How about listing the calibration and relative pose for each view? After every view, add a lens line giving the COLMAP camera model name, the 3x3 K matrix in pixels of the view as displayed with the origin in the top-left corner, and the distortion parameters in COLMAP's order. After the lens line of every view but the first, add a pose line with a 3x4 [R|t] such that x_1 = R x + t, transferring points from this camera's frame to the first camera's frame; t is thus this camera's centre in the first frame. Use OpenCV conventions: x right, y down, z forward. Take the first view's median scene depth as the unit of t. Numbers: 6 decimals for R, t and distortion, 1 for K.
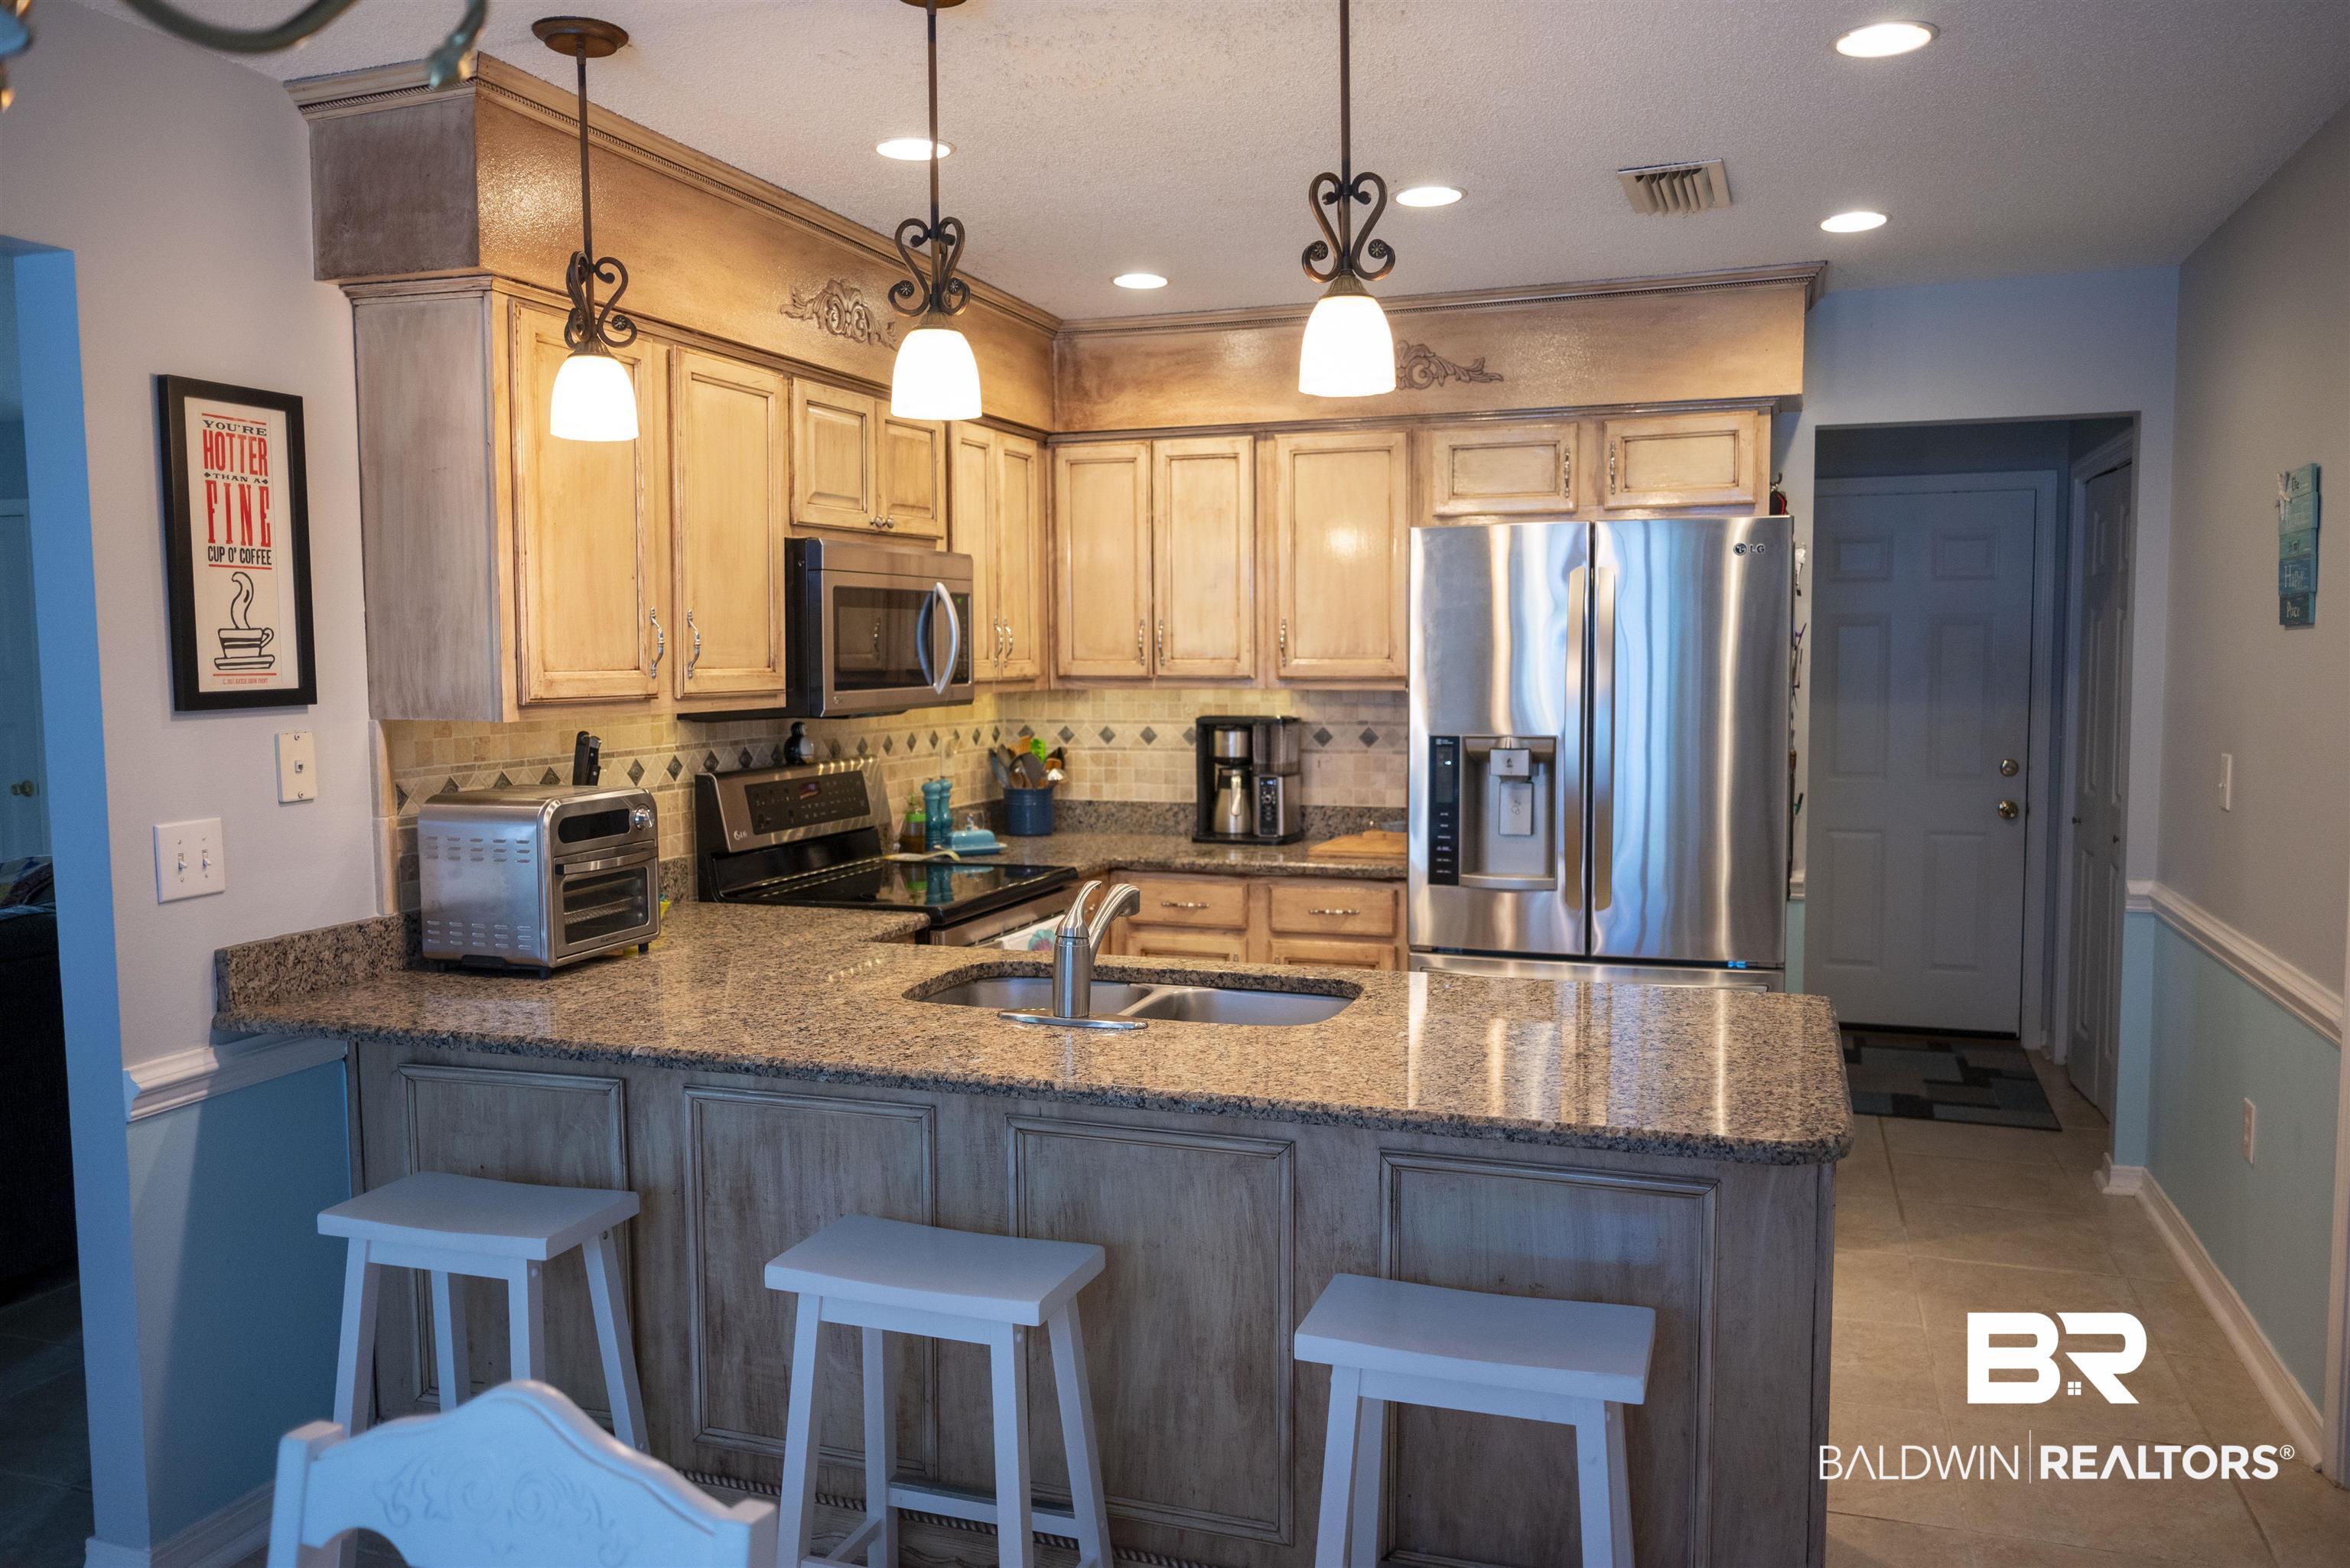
lens RADIAL K [[1730.9, 0, 1175.0], [0, 1730.9, 784.0], [0, 0, 1]] dist [-0.006909, 0.005533]
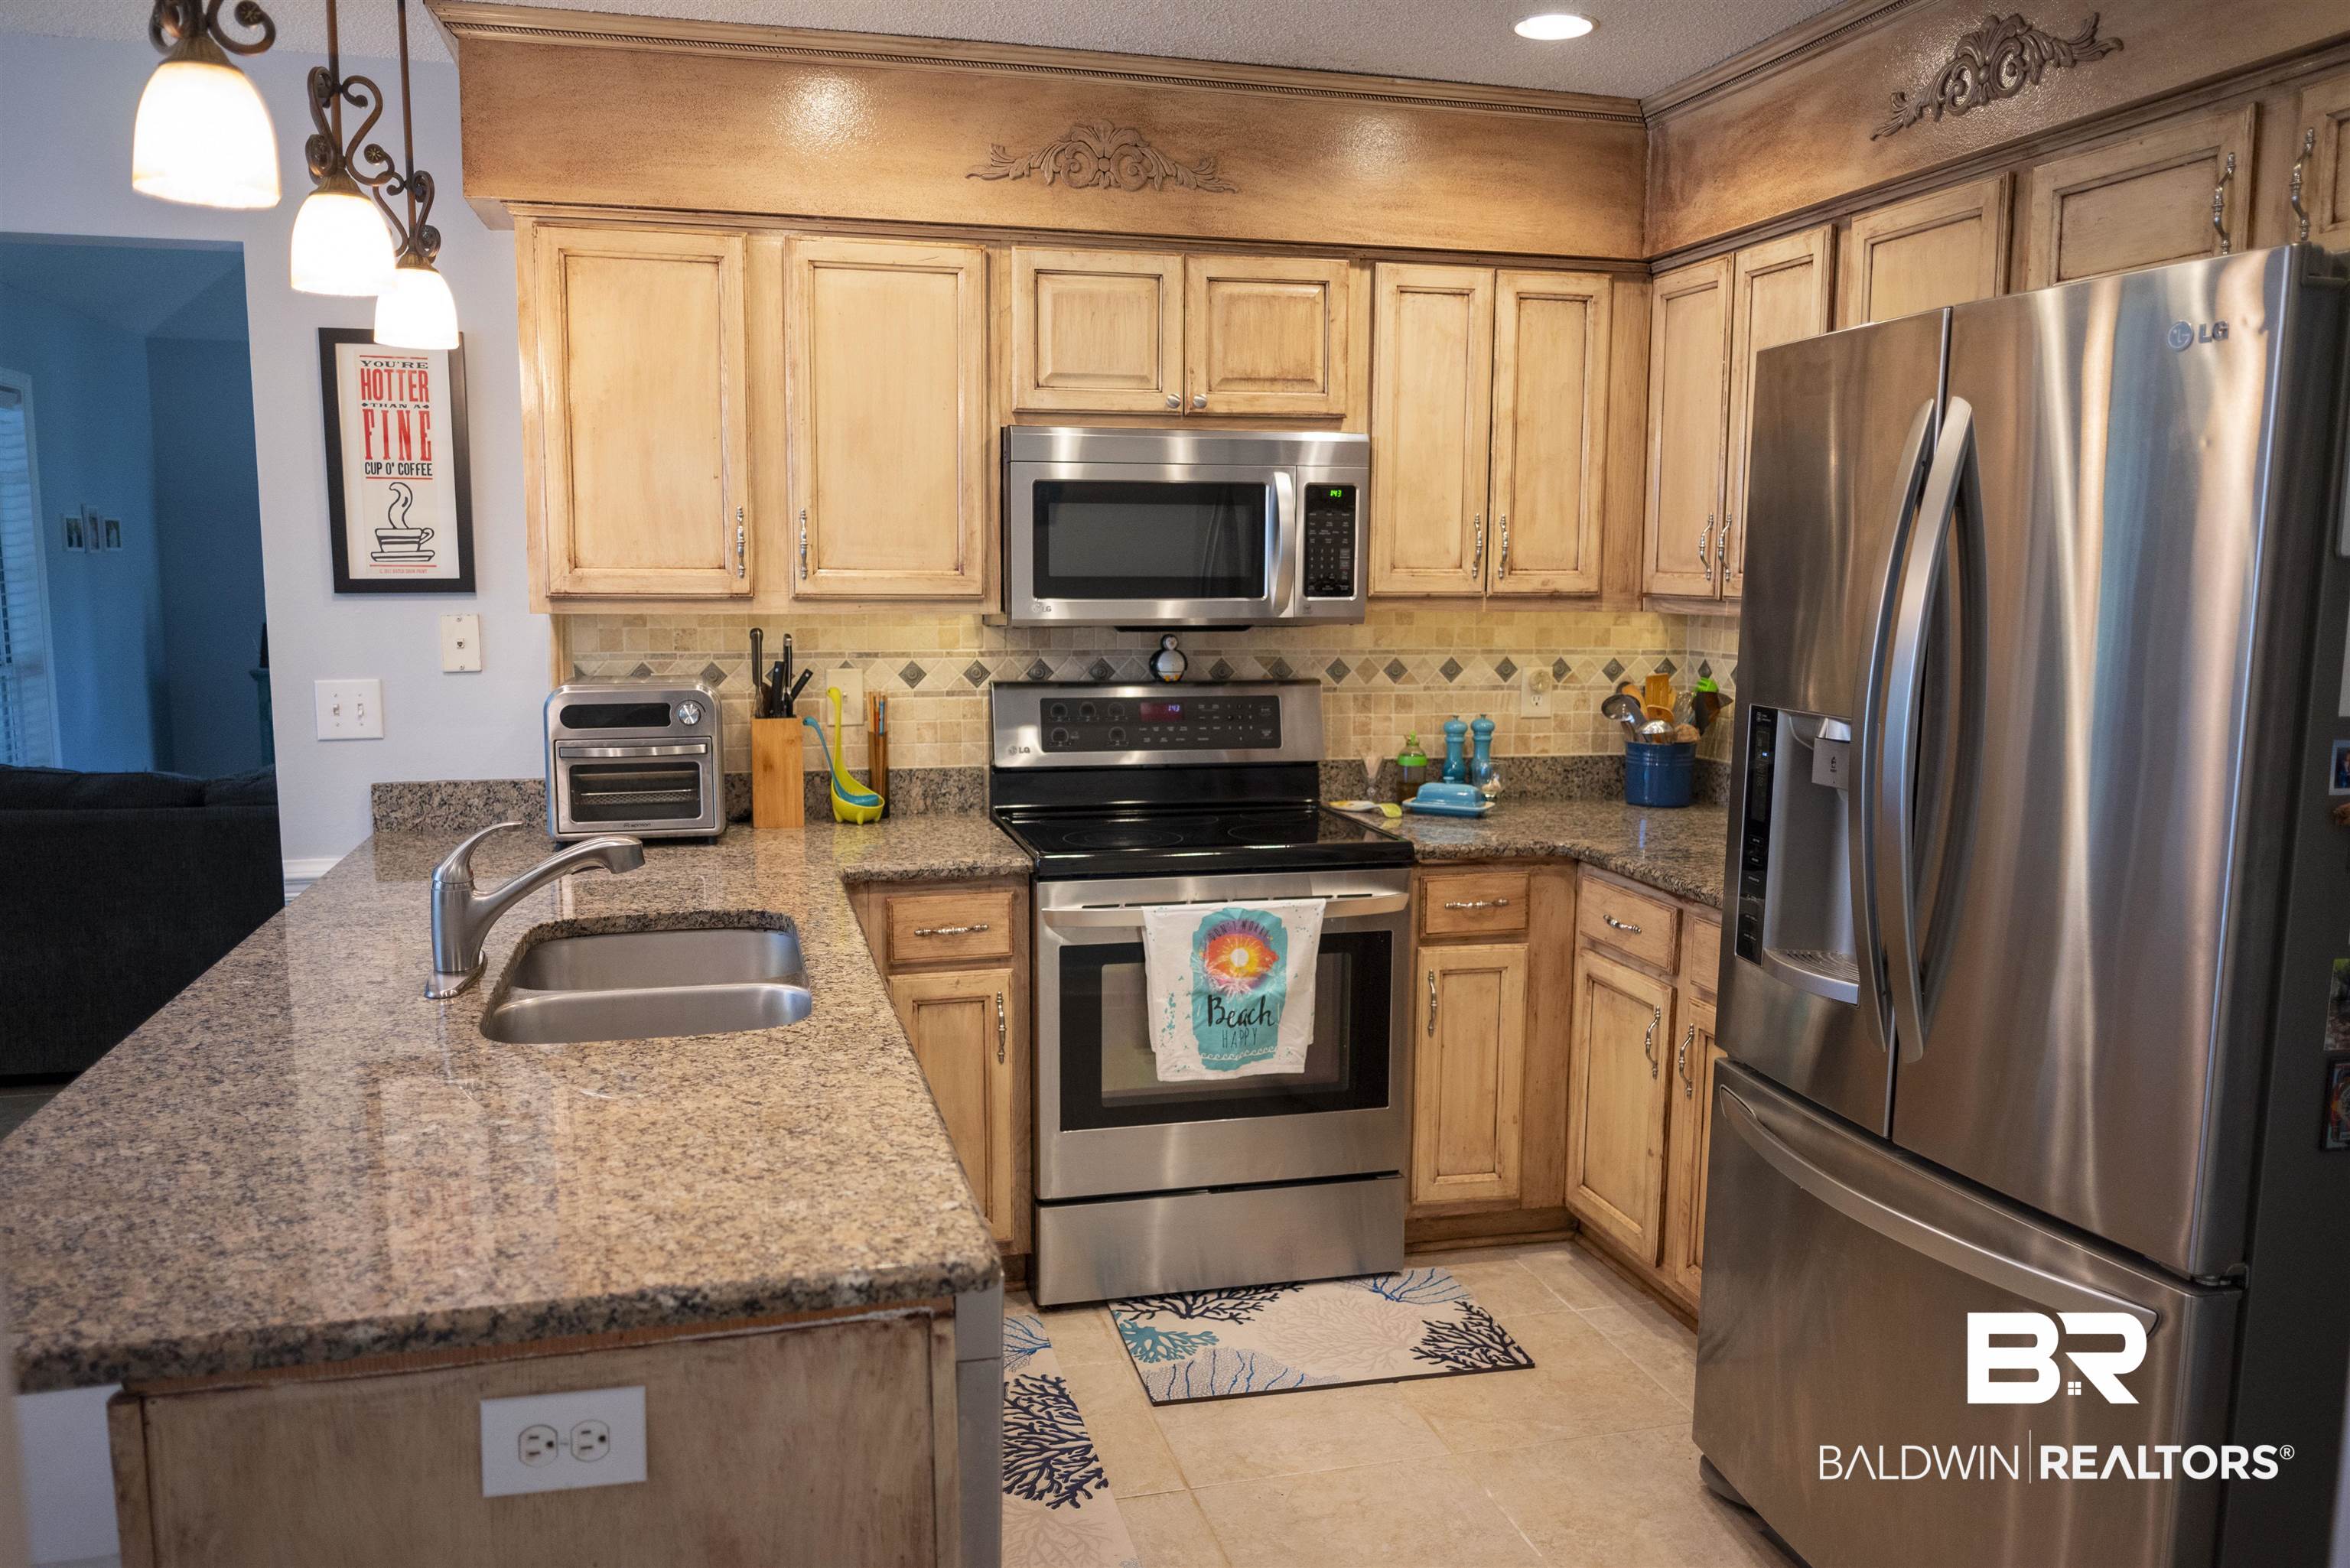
lens RADIAL K [[1730.9, 0, 1175.0], [0, 1730.9, 784.0], [0, 0, 1]] dist [-0.006909, 0.005533]
pose [[0.550067, 0.116641, -0.826935, 0.724391], [-0.074384, 0.993105, 0.090601, -0.055099], [0.831801, 0.011675, 0.554950, 0.694971]]
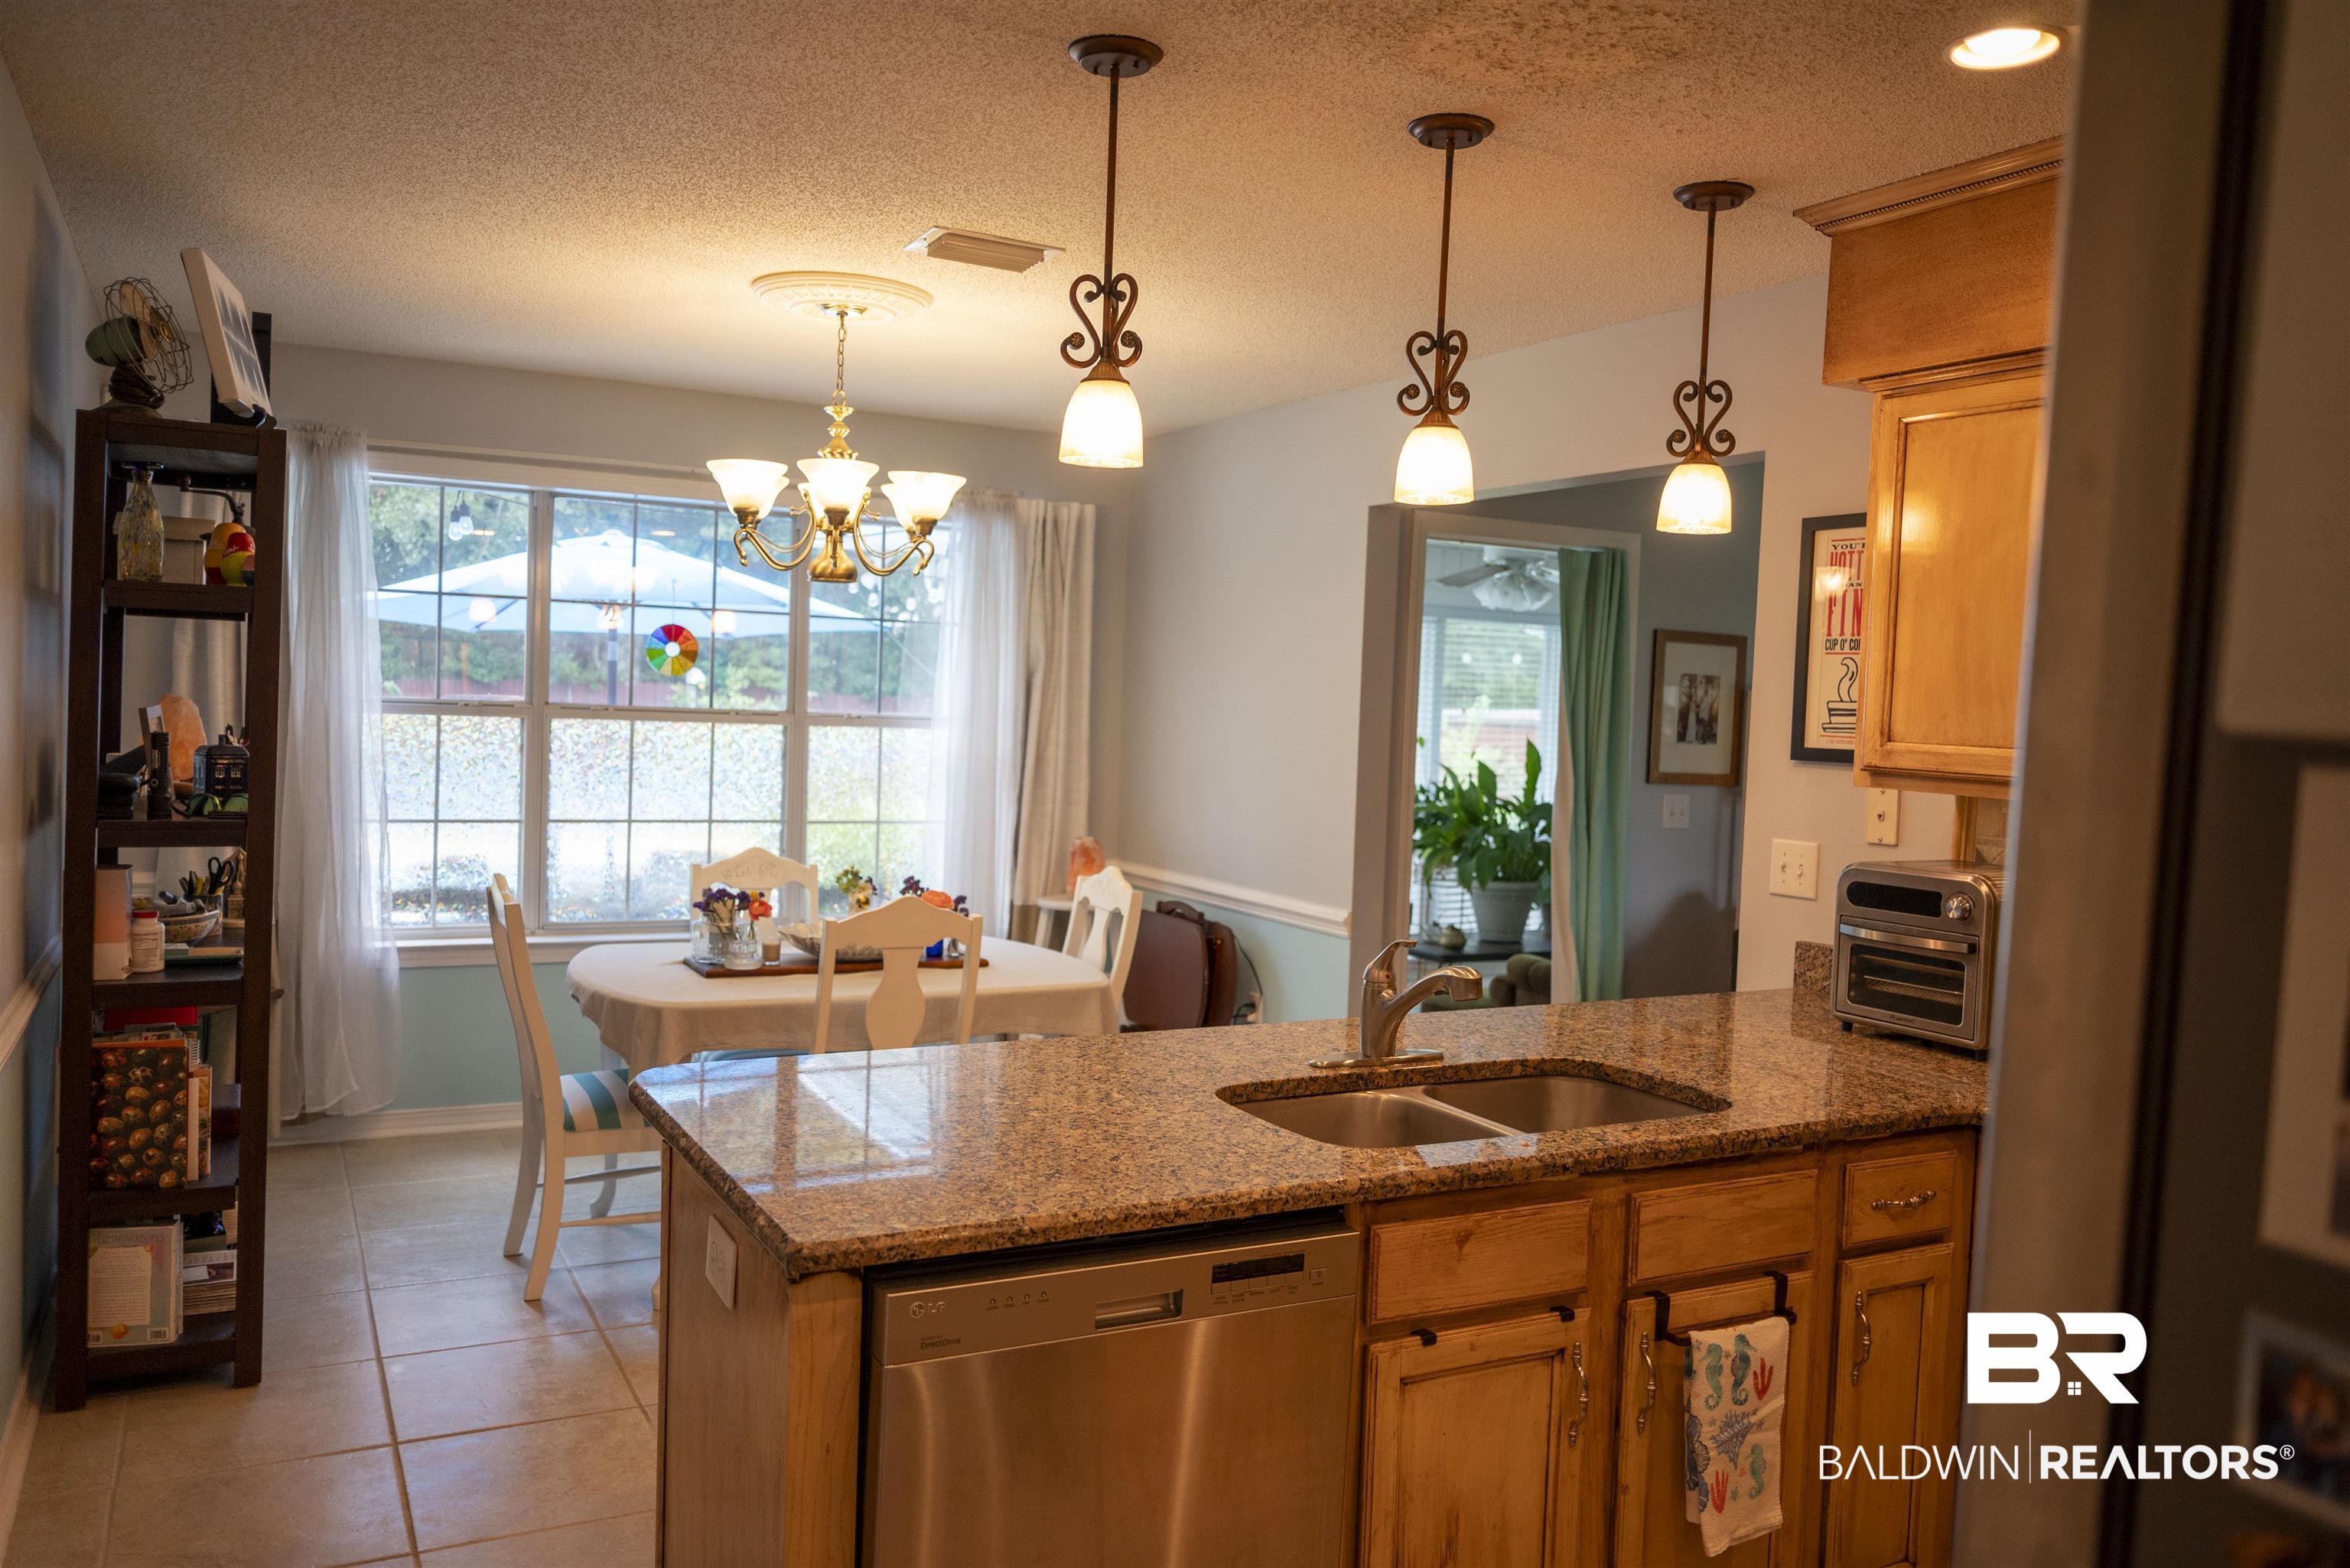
lens RADIAL K [[1730.9, 0, 1175.0], [0, 1730.9, 784.0], [0, 0, 1]] dist [-0.006909, 0.005533]
pose [[-0.671195, 0.015656, -0.741116, 0.669632], [-0.096671, 0.989390, 0.108451, -0.107769], [0.734951, 0.144436, -0.662560, 1.337011]]
